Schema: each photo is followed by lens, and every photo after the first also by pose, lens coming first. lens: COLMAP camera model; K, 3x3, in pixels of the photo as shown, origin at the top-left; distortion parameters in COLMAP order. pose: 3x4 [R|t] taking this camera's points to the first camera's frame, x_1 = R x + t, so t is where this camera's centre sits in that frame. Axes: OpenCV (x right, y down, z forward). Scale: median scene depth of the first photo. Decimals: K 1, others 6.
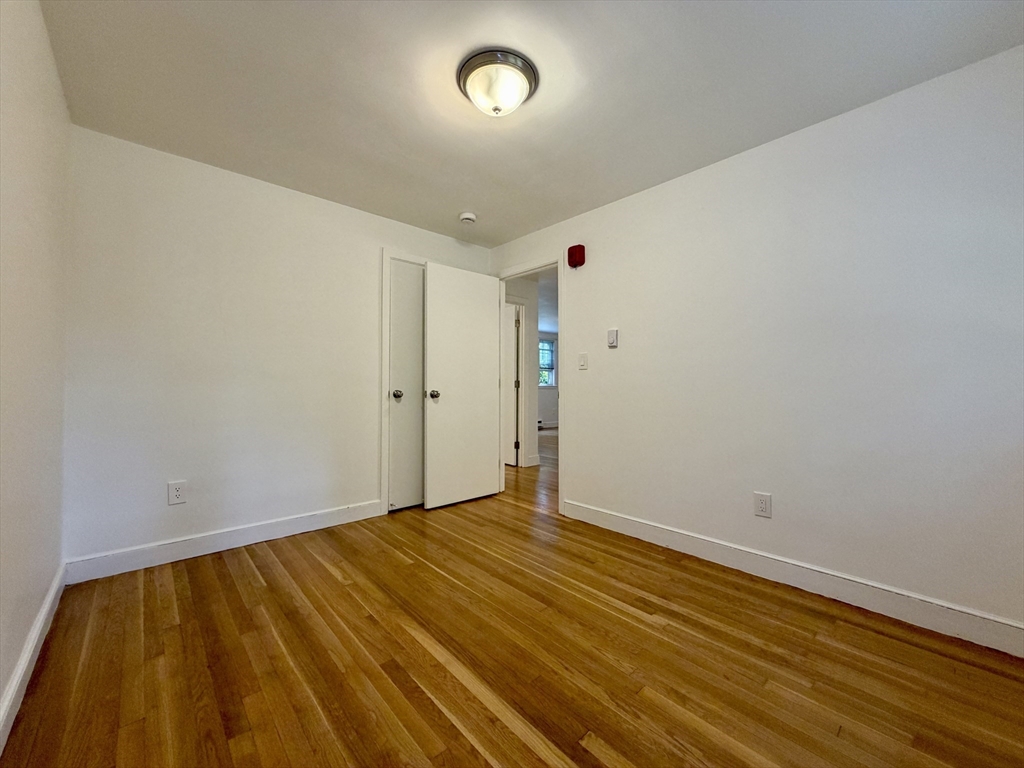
lens RADIAL K [[409.2, 0, 510.3], [0, 409.2, 383.4], [0, 0, 1]] dist [-0.001337, 0.000227]
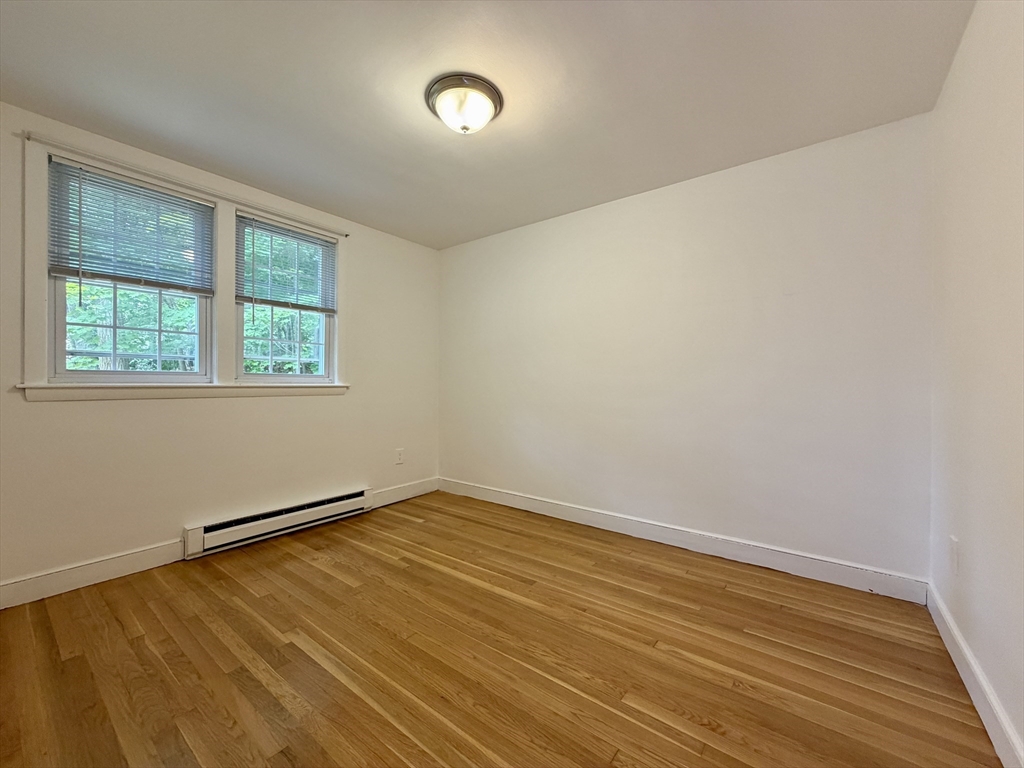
lens RADIAL K [[409.2, 0, 510.3], [0, 409.2, 383.4], [0, 0, 1]] dist [-0.001337, 0.000227]
pose [[-0.983844, -0.009666, -0.178768, 0.036059], [-0.008145, 0.999924, -0.009240, -0.003196], [0.178844, -0.007635, -0.983848, 2.045698]]
